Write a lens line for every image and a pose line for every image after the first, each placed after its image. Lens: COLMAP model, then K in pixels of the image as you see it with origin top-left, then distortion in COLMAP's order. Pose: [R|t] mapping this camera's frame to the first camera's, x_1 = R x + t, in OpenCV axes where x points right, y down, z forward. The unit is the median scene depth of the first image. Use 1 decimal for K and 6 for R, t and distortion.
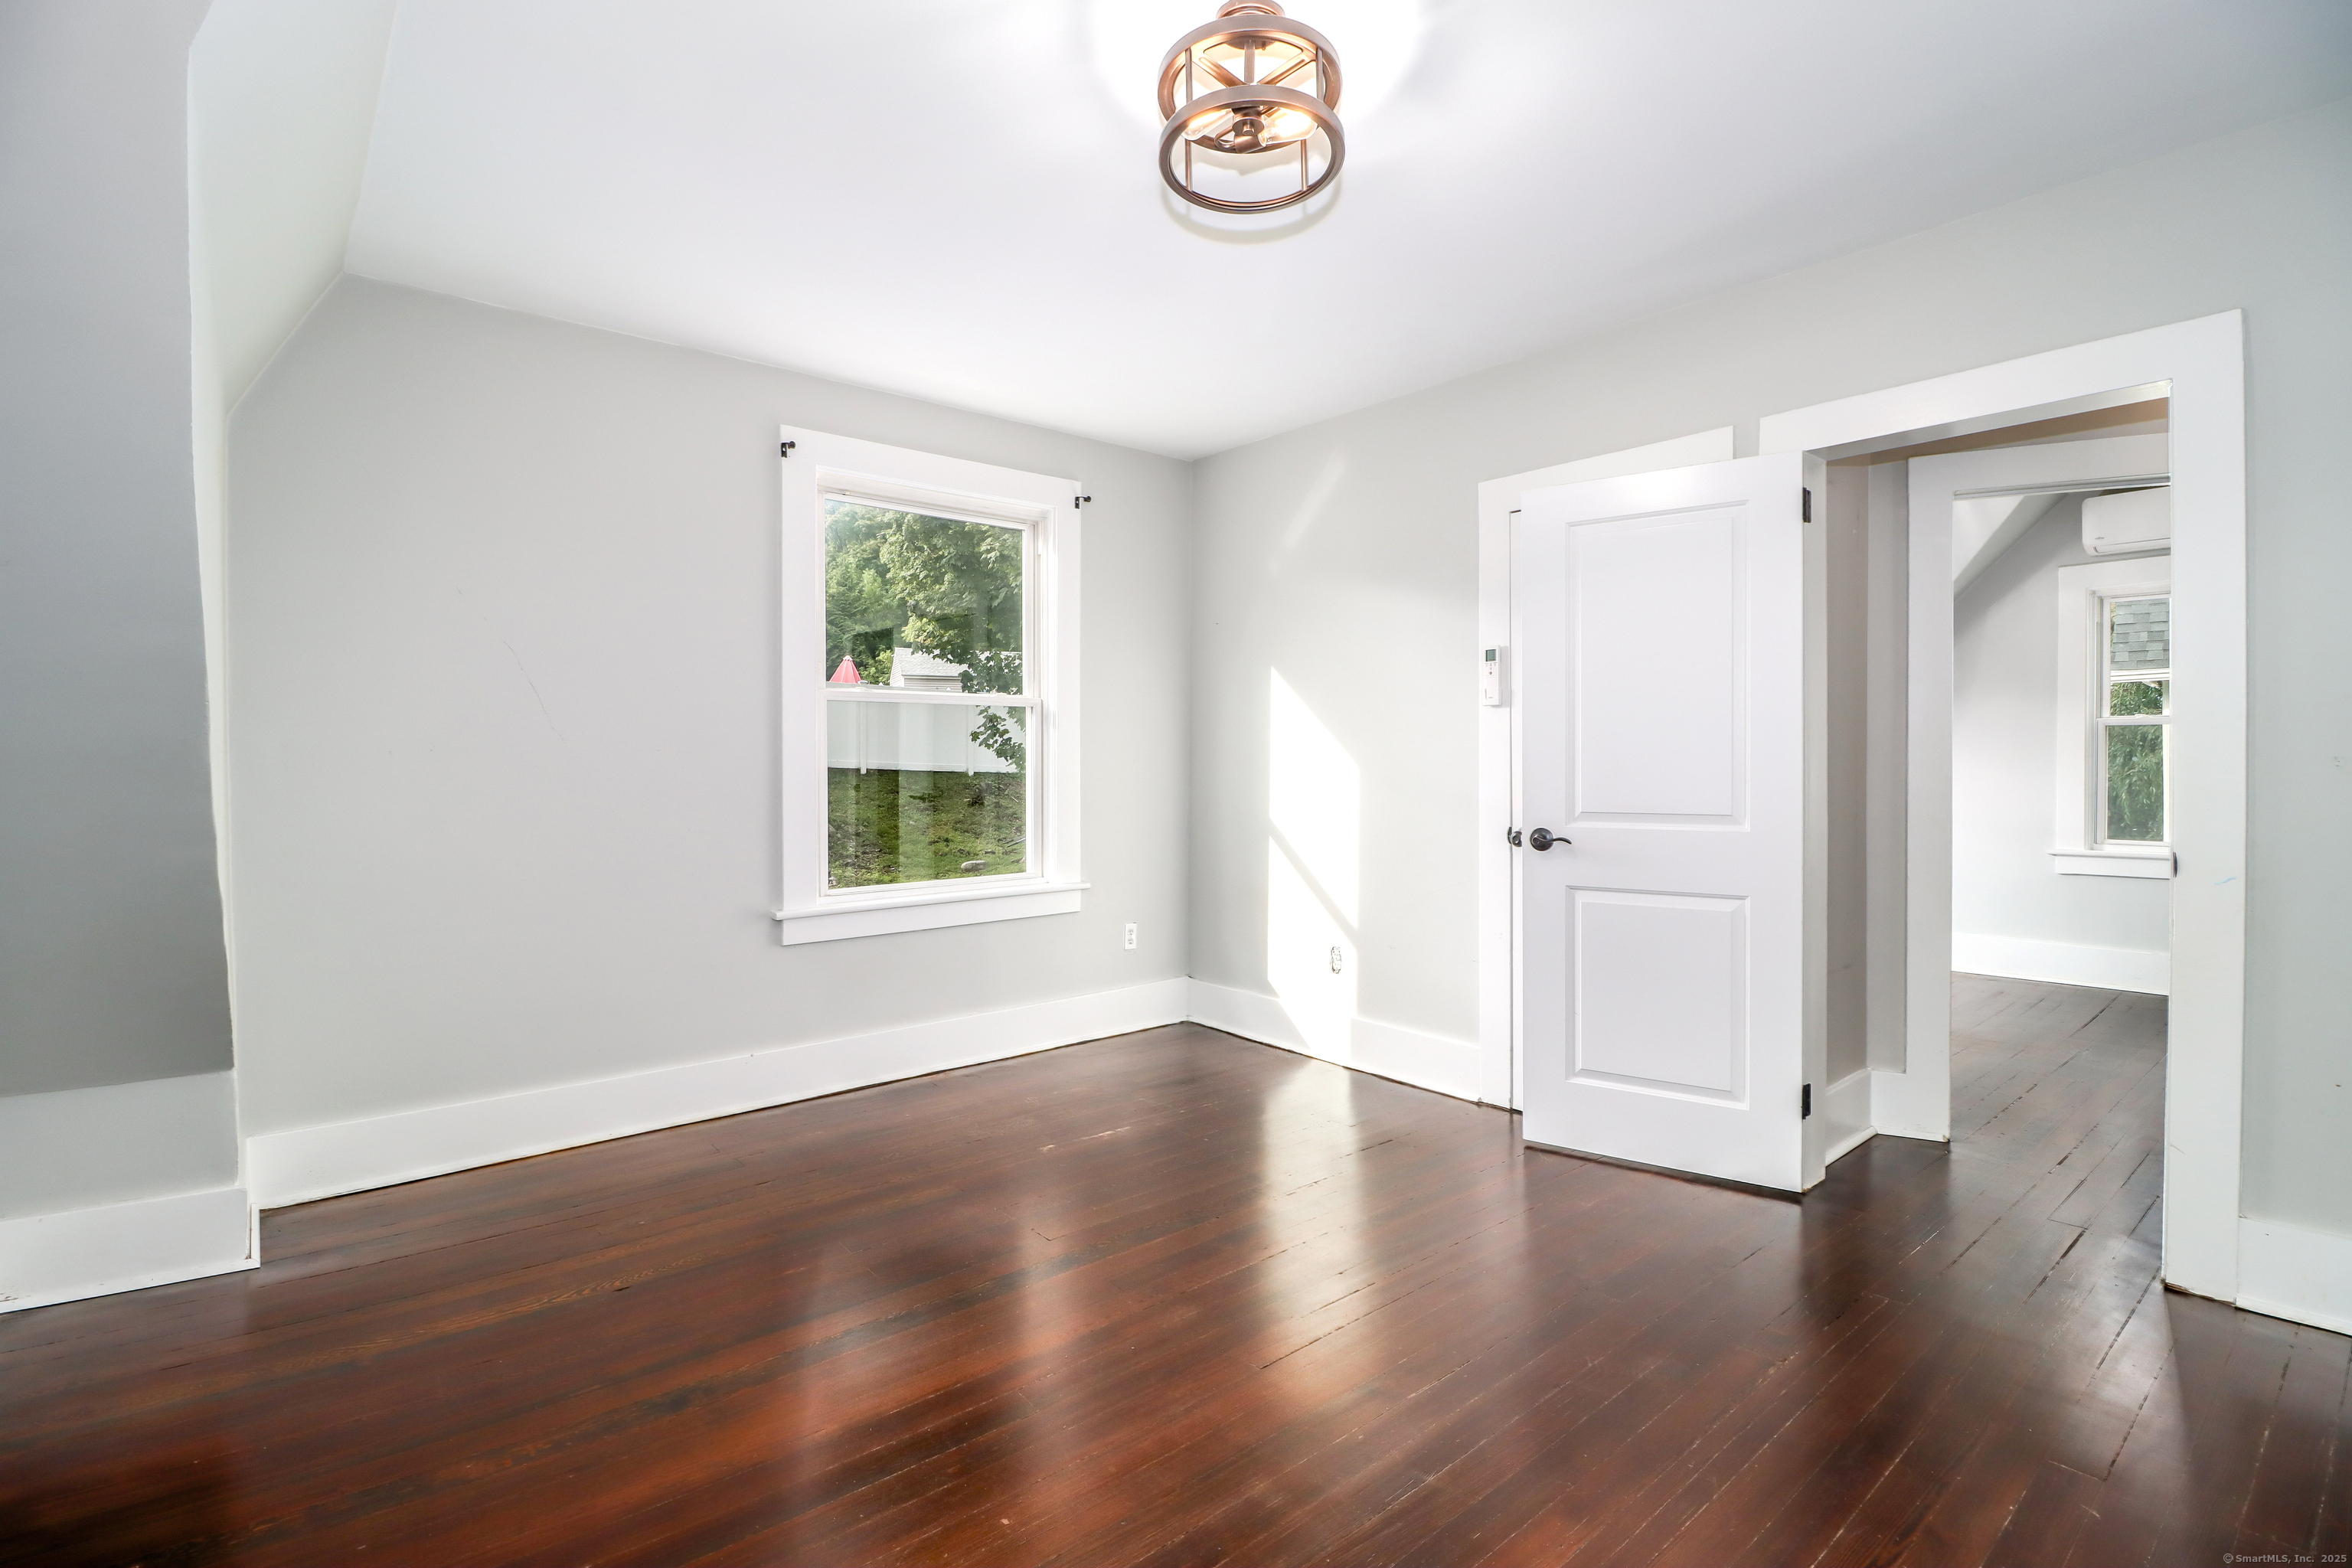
lens RADIAL K [[1090.8, 0, 1177.2], [0, 1090.8, 775.9], [0, 0, 1]] dist [0.000997, -0.013010]
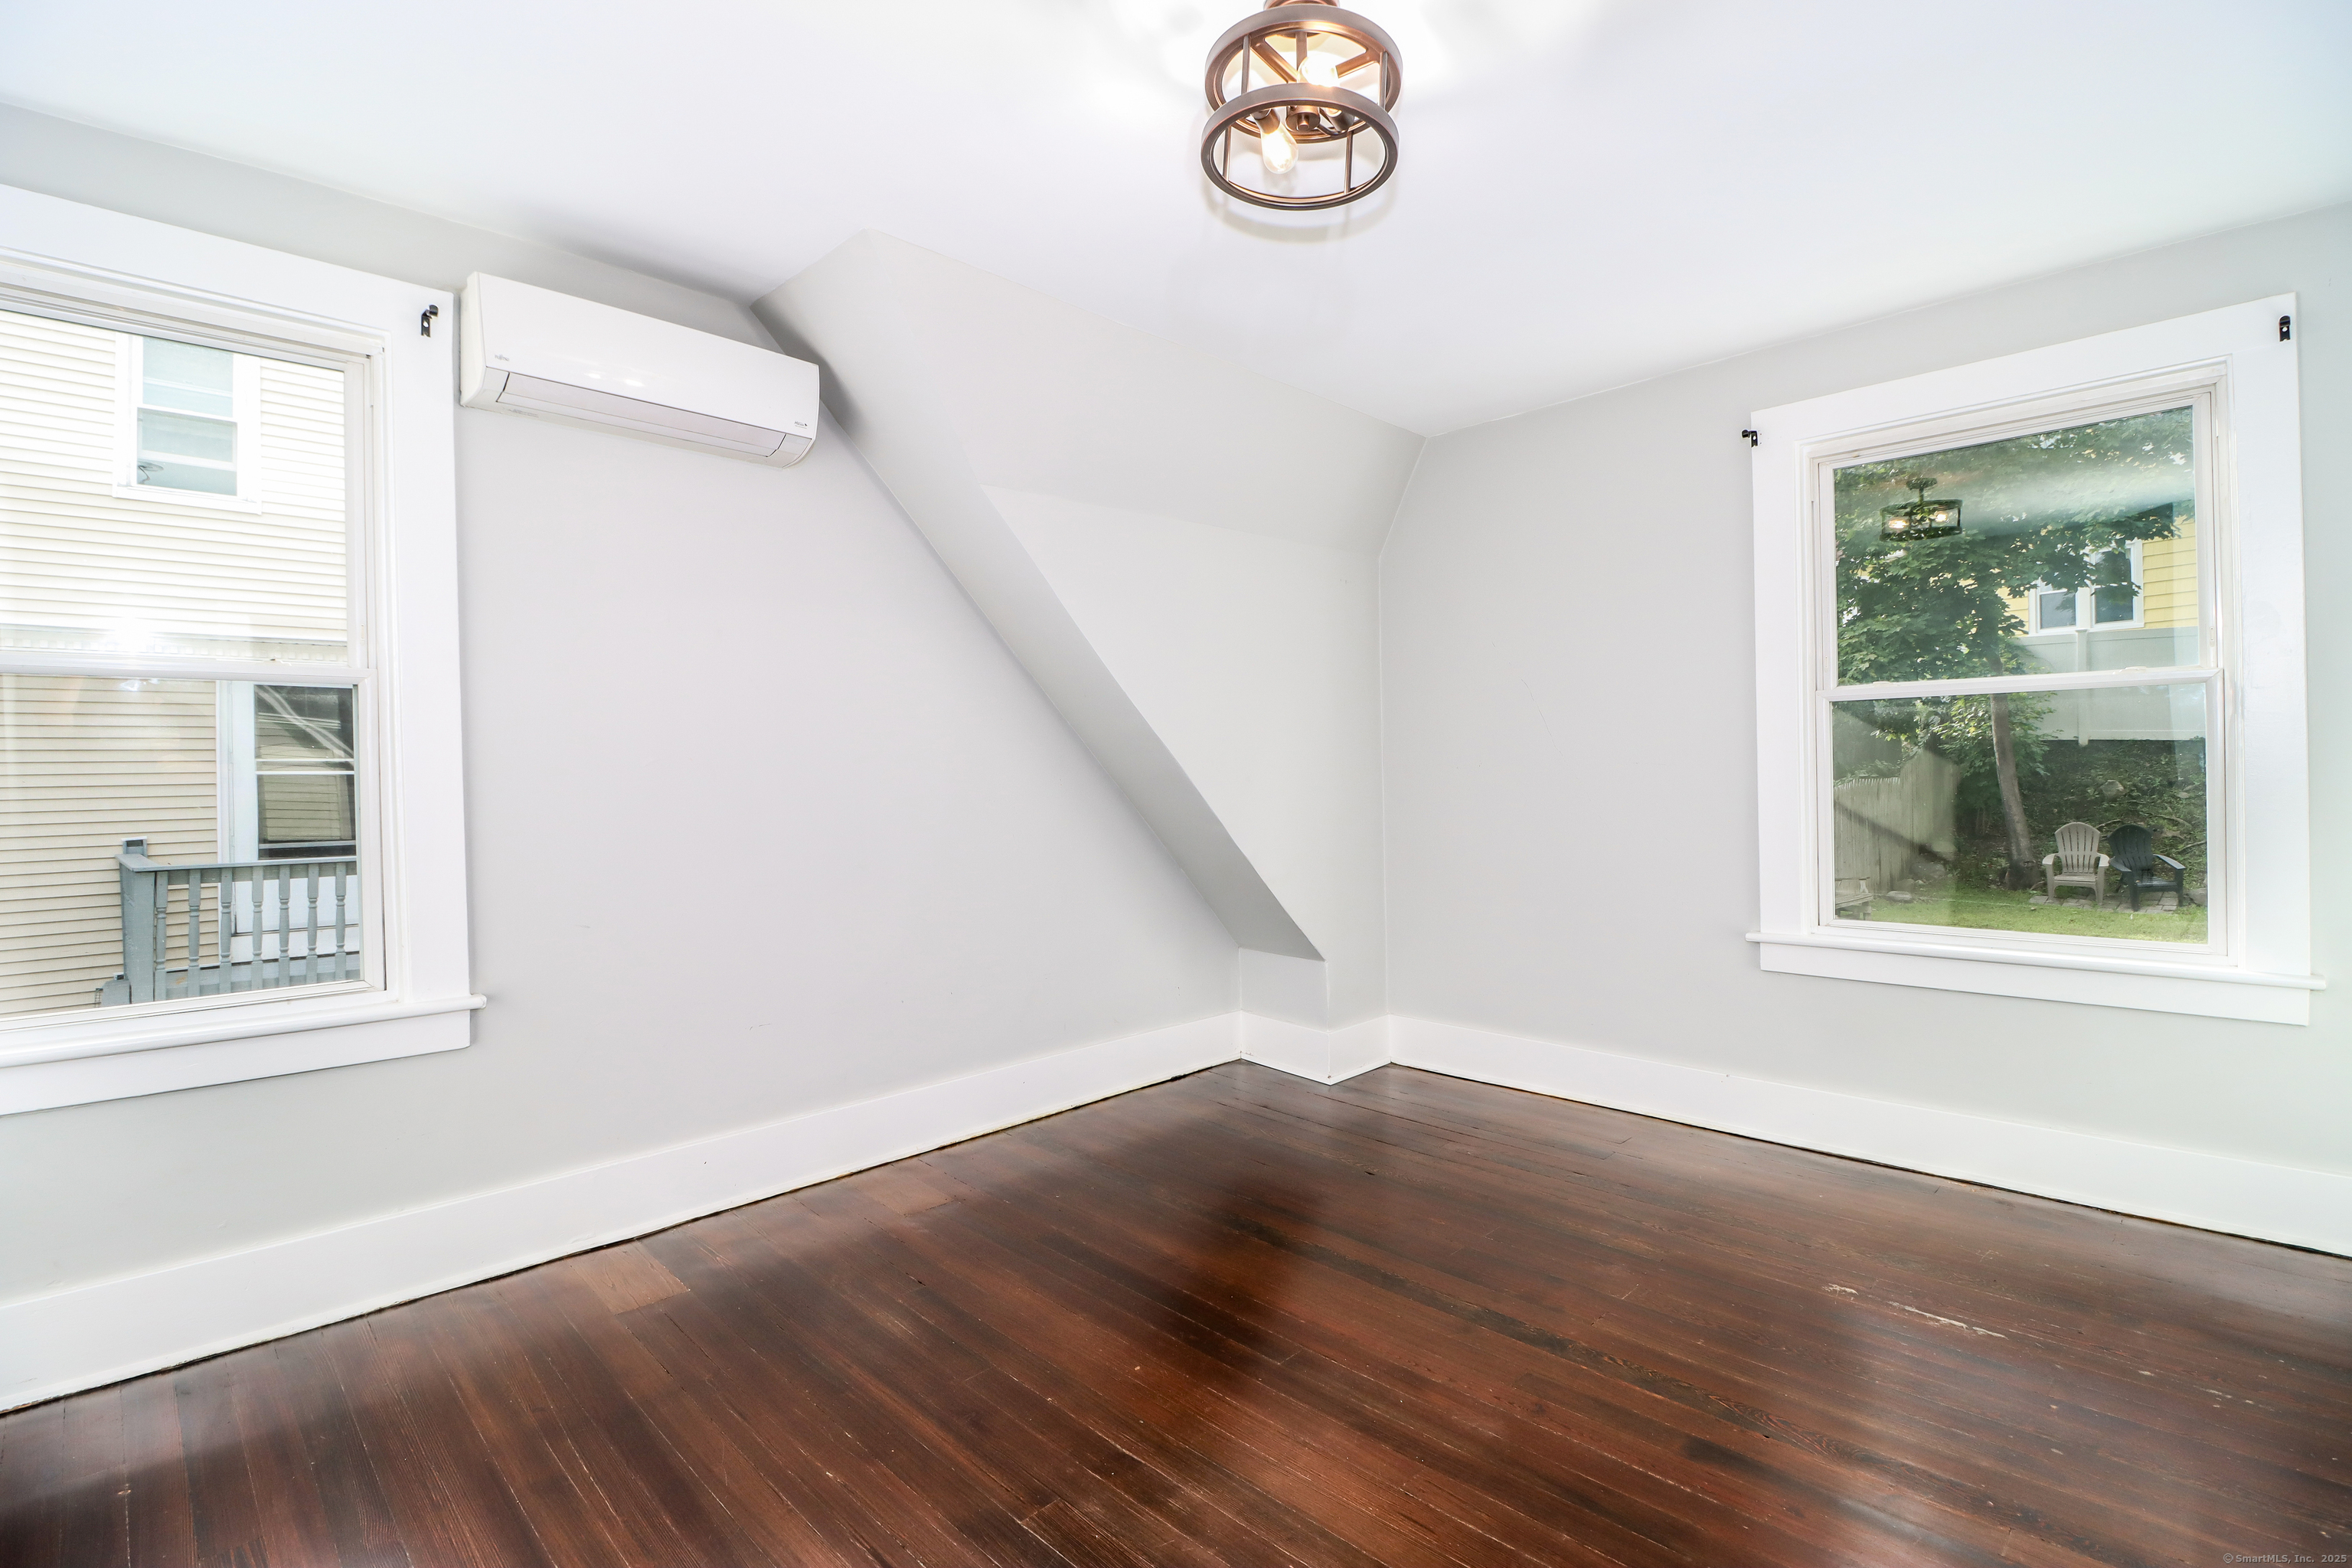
lens RADIAL K [[1090.8, 0, 1177.2], [0, 1090.8, 775.9], [0, 0, 1]] dist [0.000997, -0.013010]
pose [[0.083102, 0.005200, -0.996527, 0.522800], [0.001623, 0.999984, 0.005353, -0.015889], [0.996540, -0.002062, 0.083093, 0.427000]]
